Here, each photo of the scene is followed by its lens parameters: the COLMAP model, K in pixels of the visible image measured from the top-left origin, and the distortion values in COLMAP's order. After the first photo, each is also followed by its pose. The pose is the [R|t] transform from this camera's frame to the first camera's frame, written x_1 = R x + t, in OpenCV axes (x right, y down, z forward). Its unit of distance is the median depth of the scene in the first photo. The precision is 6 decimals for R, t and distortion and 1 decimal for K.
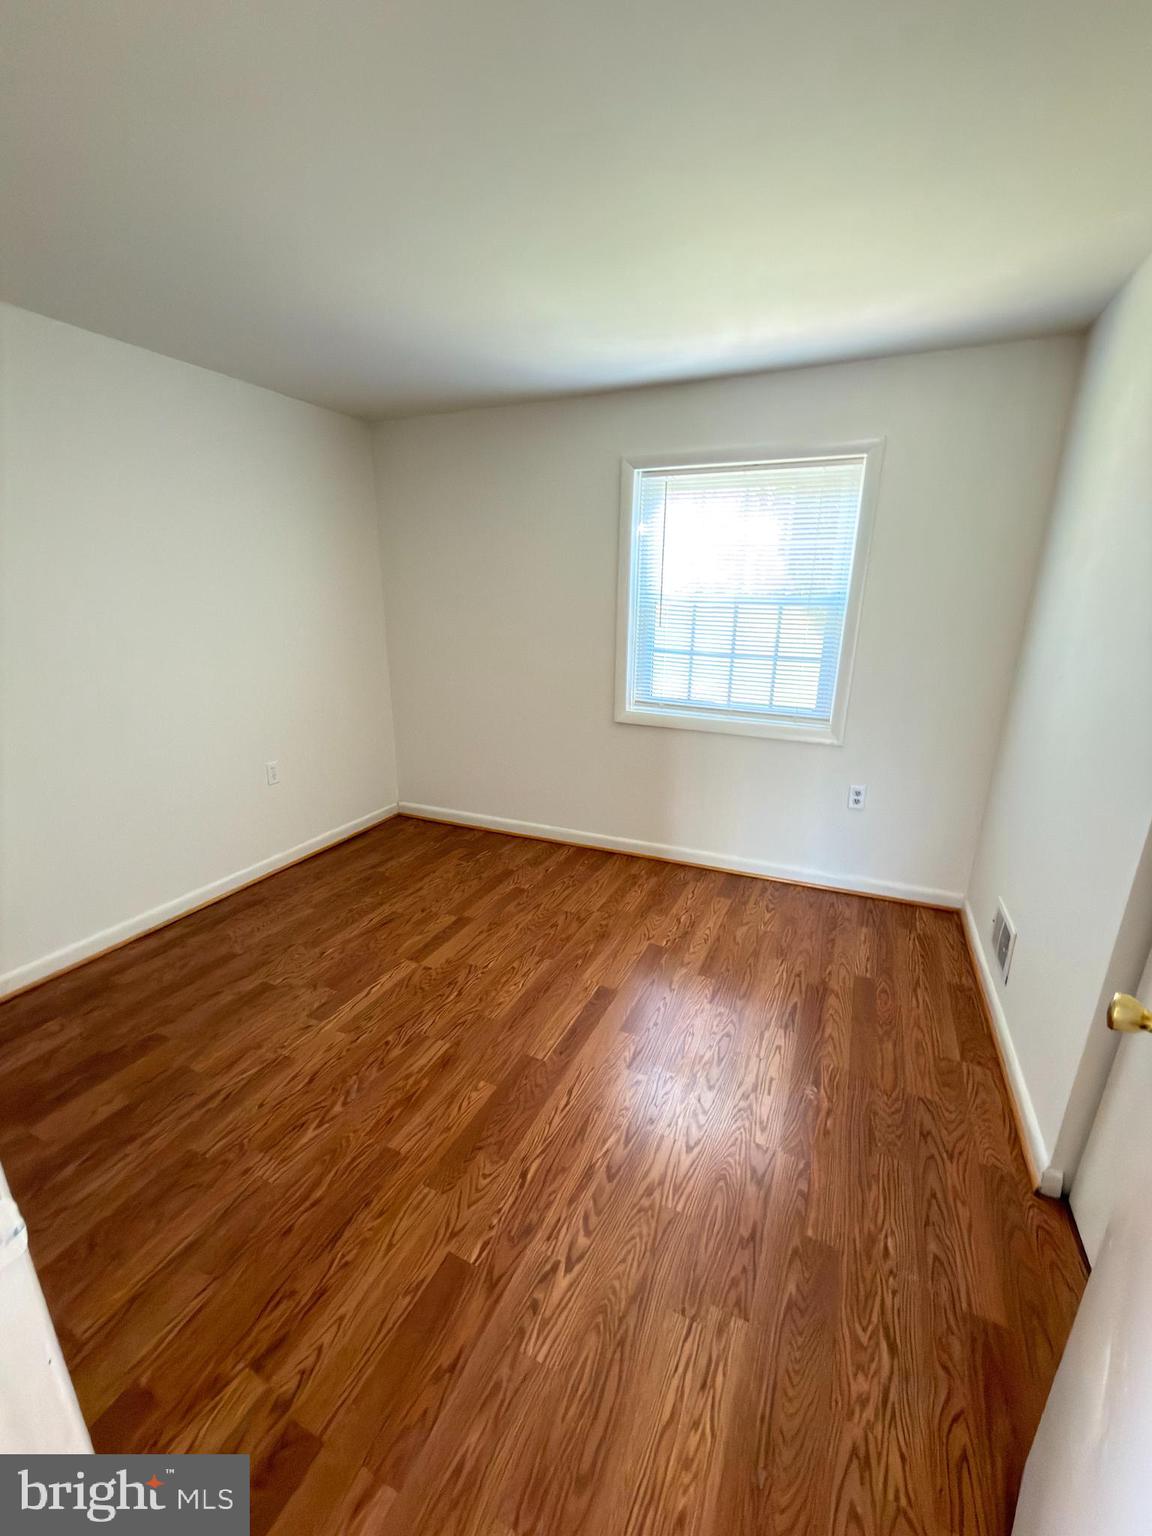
lens RADIAL K [[614.3, 0, 576.8], [0, 614.3, 748.6], [0, 0, 1]] dist [-0.017302, 0.000150]
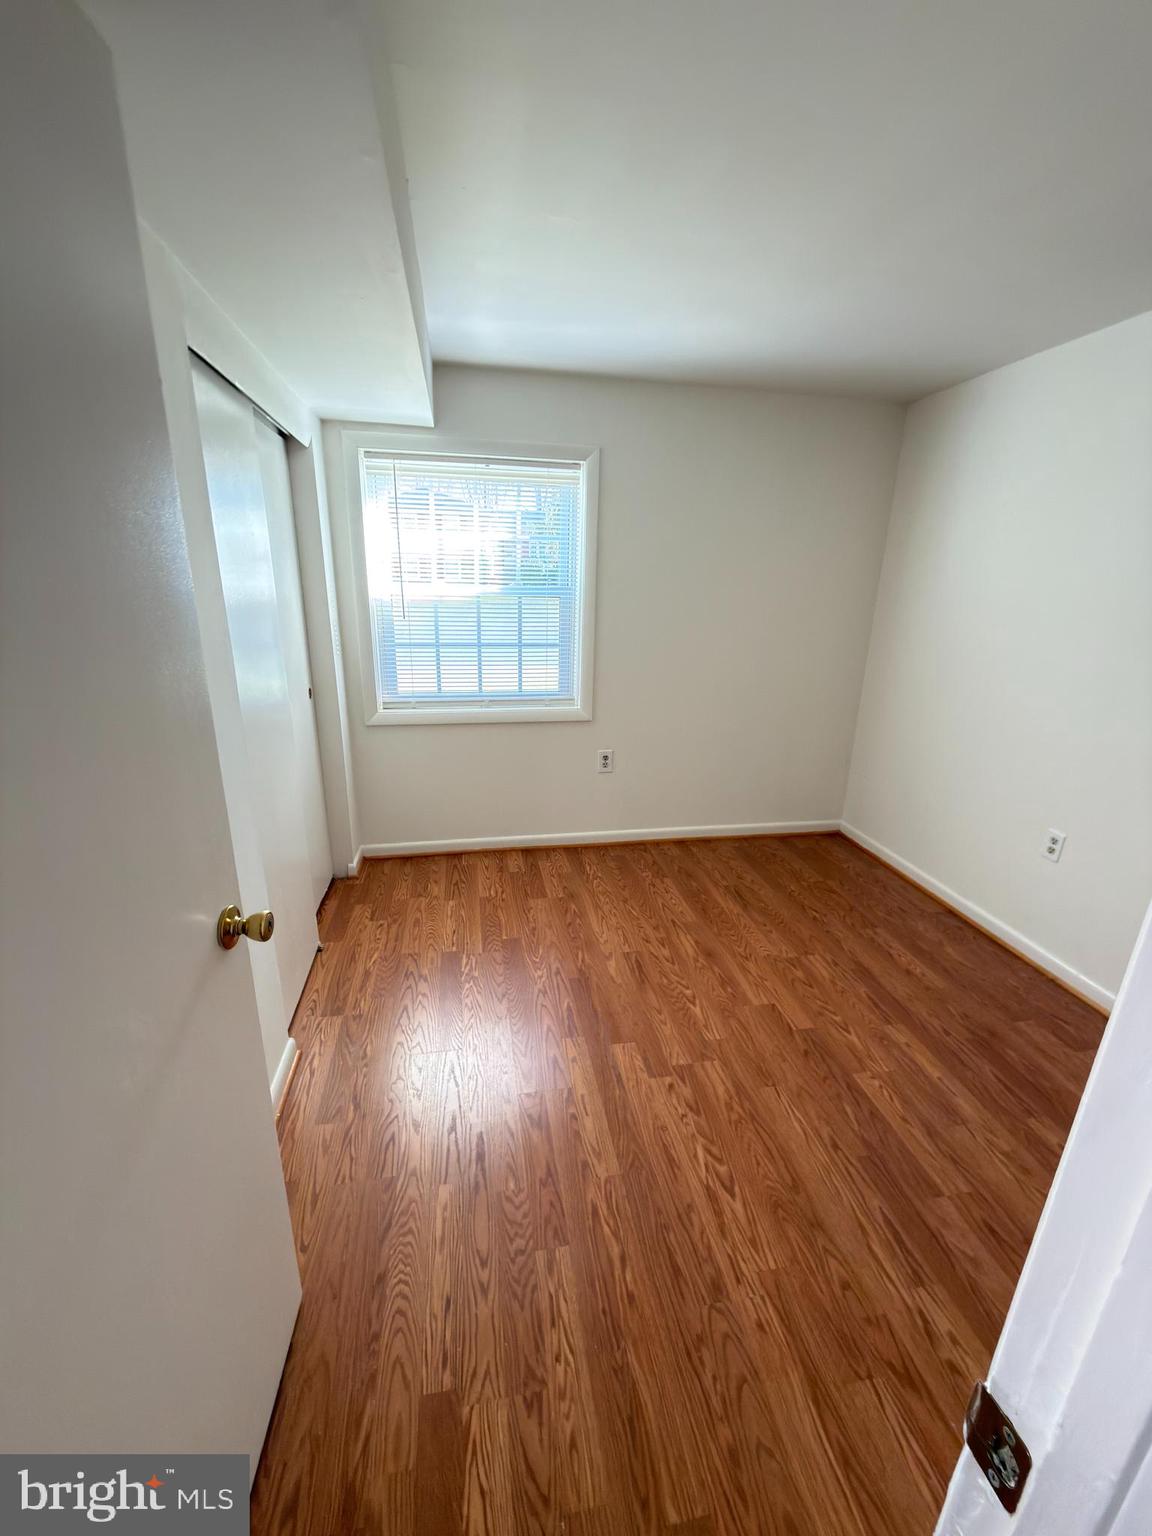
lens RADIAL K [[614.4, 0, 576.0], [0, 614.4, 768.0], [0, 0, 1]] dist [0.000110, -0.000205]
pose [[0.815441, -0.173690, 0.552166, -0.217729], [0.146917, 0.984785, 0.092808, -0.023363], [-0.559885, 0.005443, 0.828552, 0.059320]]
